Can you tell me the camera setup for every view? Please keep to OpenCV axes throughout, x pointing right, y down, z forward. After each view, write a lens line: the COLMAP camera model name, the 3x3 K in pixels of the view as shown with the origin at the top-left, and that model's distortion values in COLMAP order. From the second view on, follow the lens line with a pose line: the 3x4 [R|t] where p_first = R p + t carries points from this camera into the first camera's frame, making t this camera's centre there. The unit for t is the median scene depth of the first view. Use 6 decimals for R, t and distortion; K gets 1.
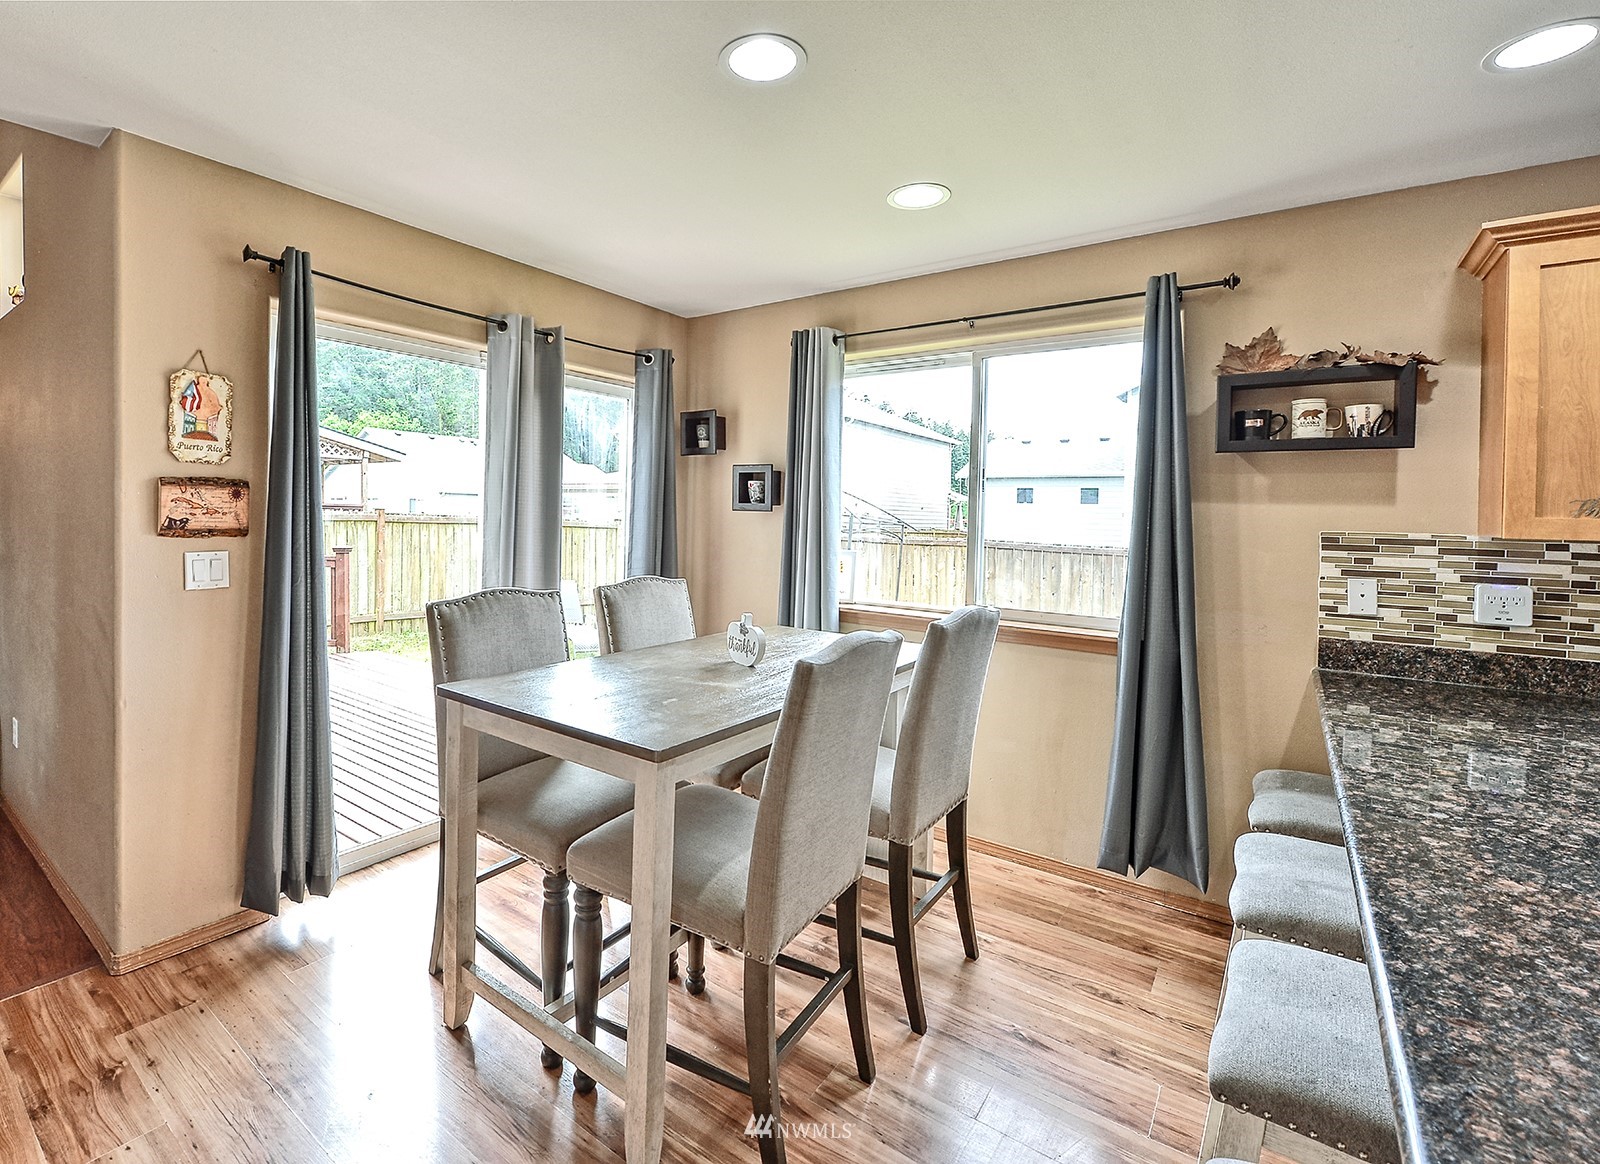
lens RADIAL K [[685.3, 0, 731.7], [0, 685.3, 522.1], [0, 0, 1]] dist [-0.015362, -0.001093]
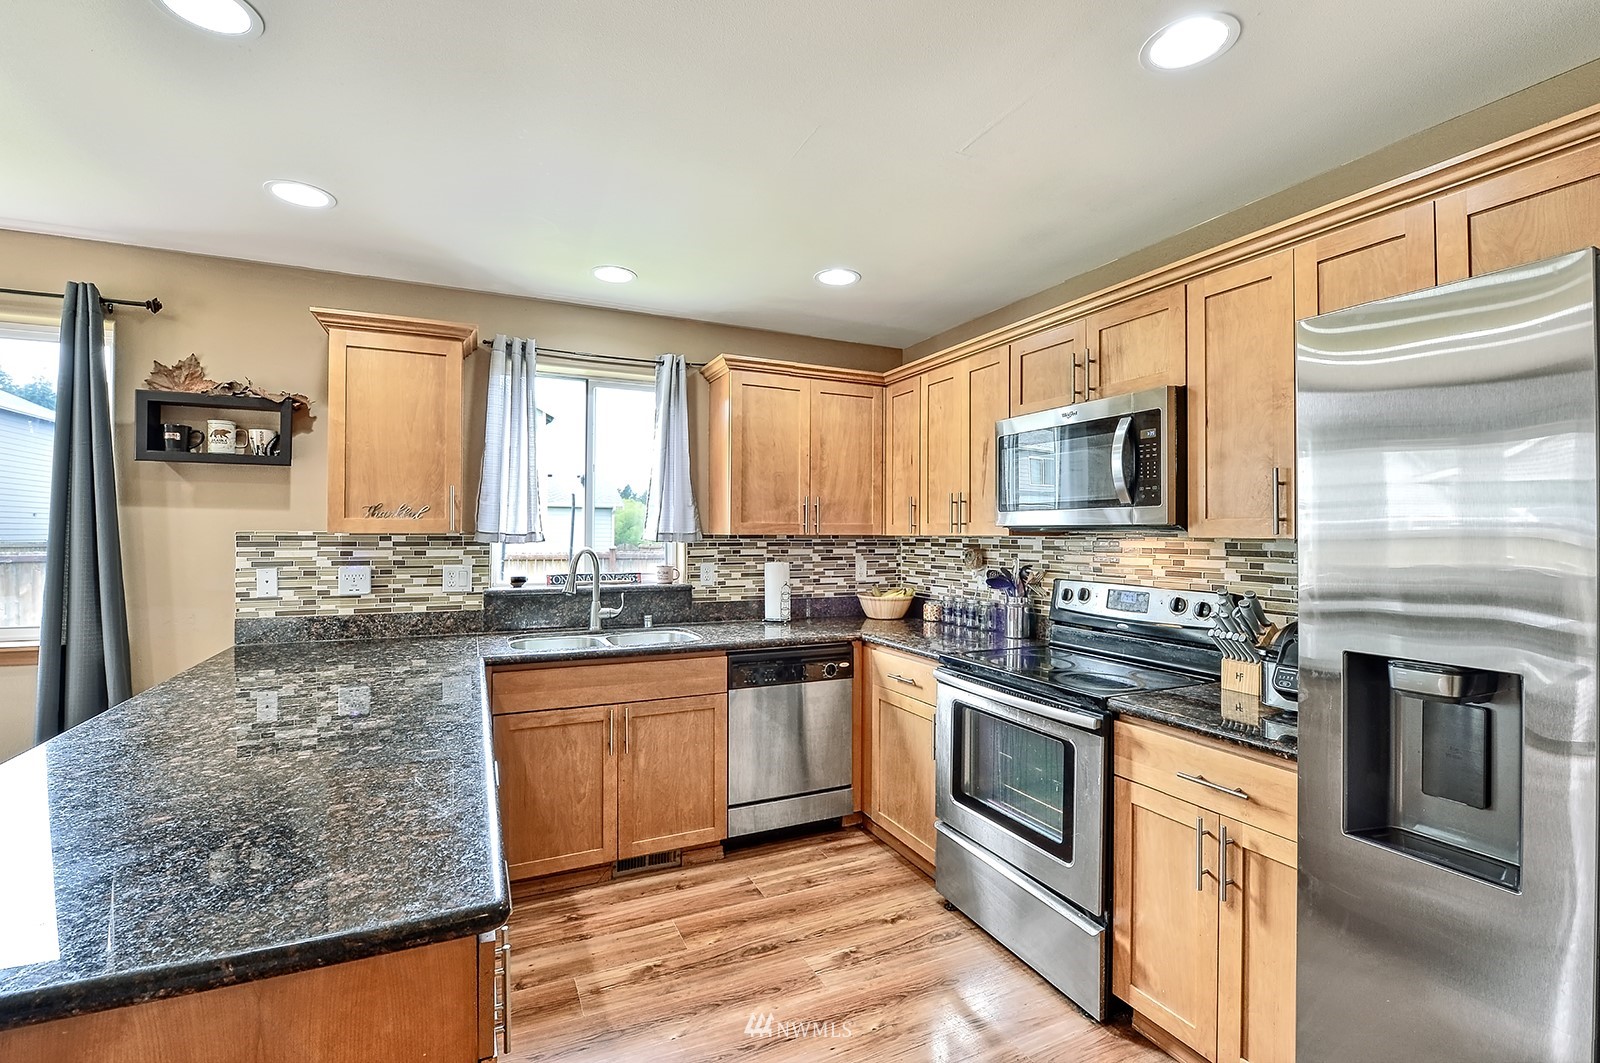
lens RADIAL K [[709.3, 0, 773.4], [0, 709.3, 527.5], [0, 0, 1]] dist [-0.014758, 0.000050]
pose [[0.503164, -0.016812, 0.864028, 0.286999], [0.017276, 0.999807, 0.009393, 0.012541], [-0.864018, 0.010201, 0.503357, -0.481885]]
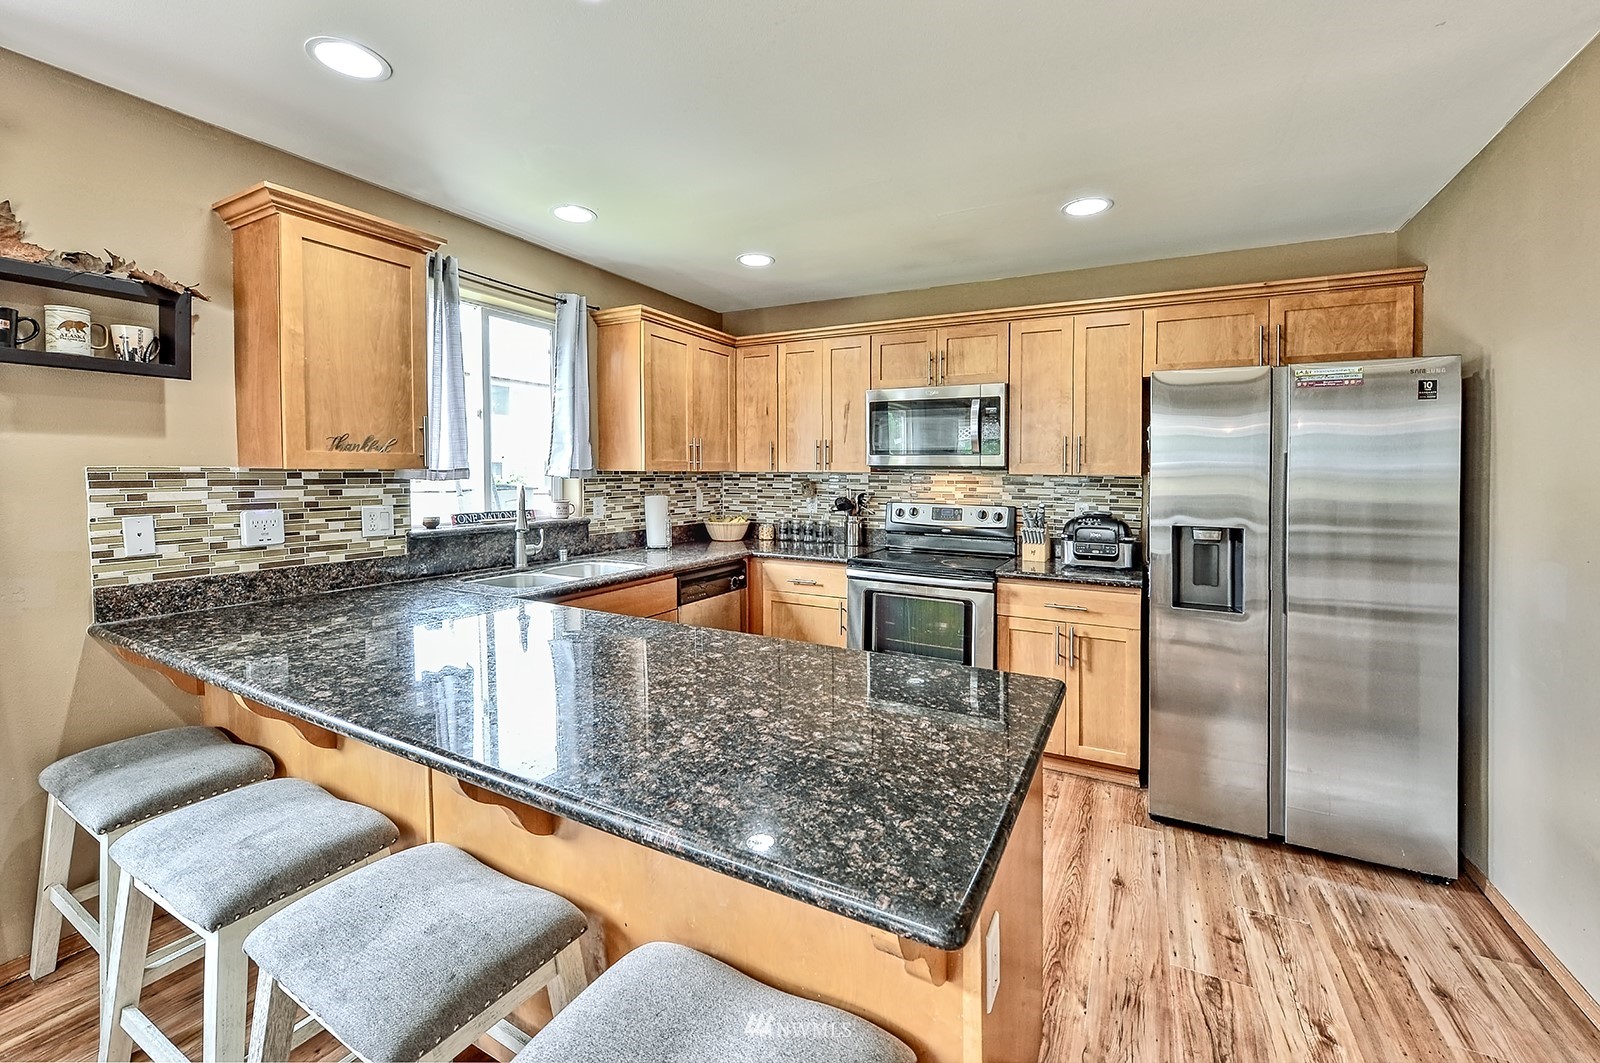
lens RADIAL K [[682.3, 0, 789.9], [0, 682.3, 500.3], [0, 0, 1]] dist [-0.014125, -0.001070]
pose [[-0.137943, -0.069585, 0.987993, -0.097385], [-0.001866, 0.997545, 0.069997, -0.004440], [-0.990438, 0.007812, -0.137735, 0.250432]]
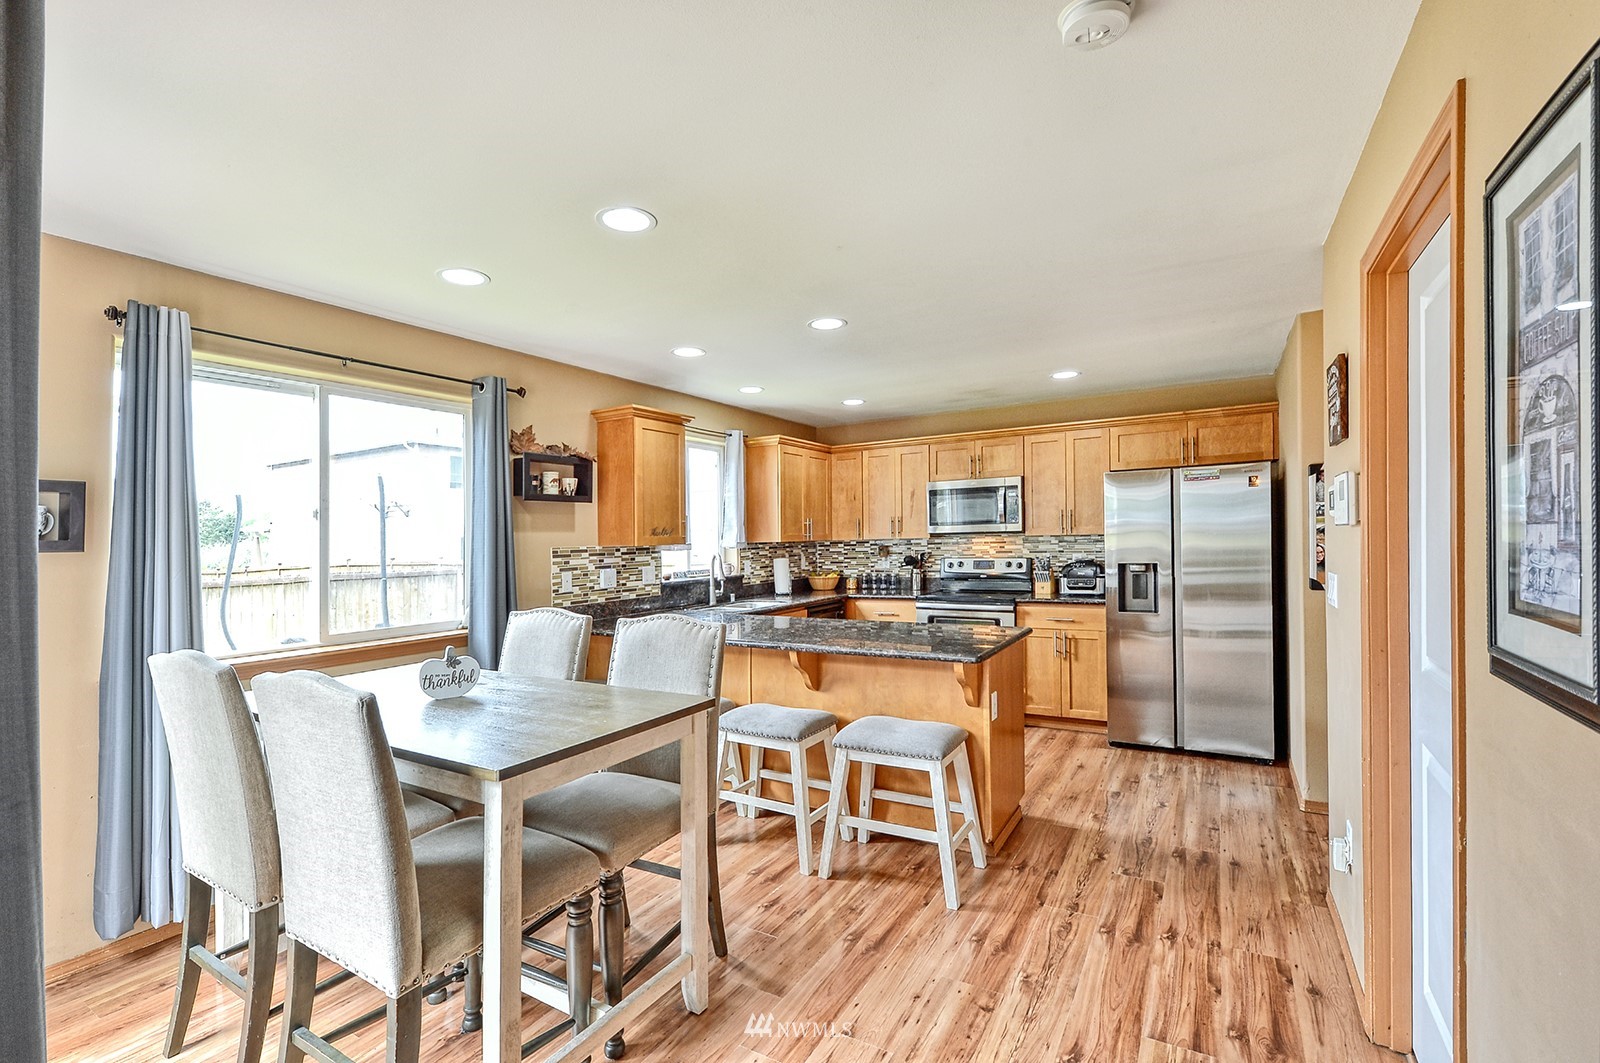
lens RADIAL K [[709.3, 0, 749.6], [0, 709.3, 611.0], [0, 0, 1]] dist [-0.014758, 0.000050]
pose [[-0.036504, -0.123793, 0.991636, -1.053517], [0.034558, 0.991548, 0.125054, -0.037973], [-0.998736, 0.038834, -0.031918, 0.580076]]
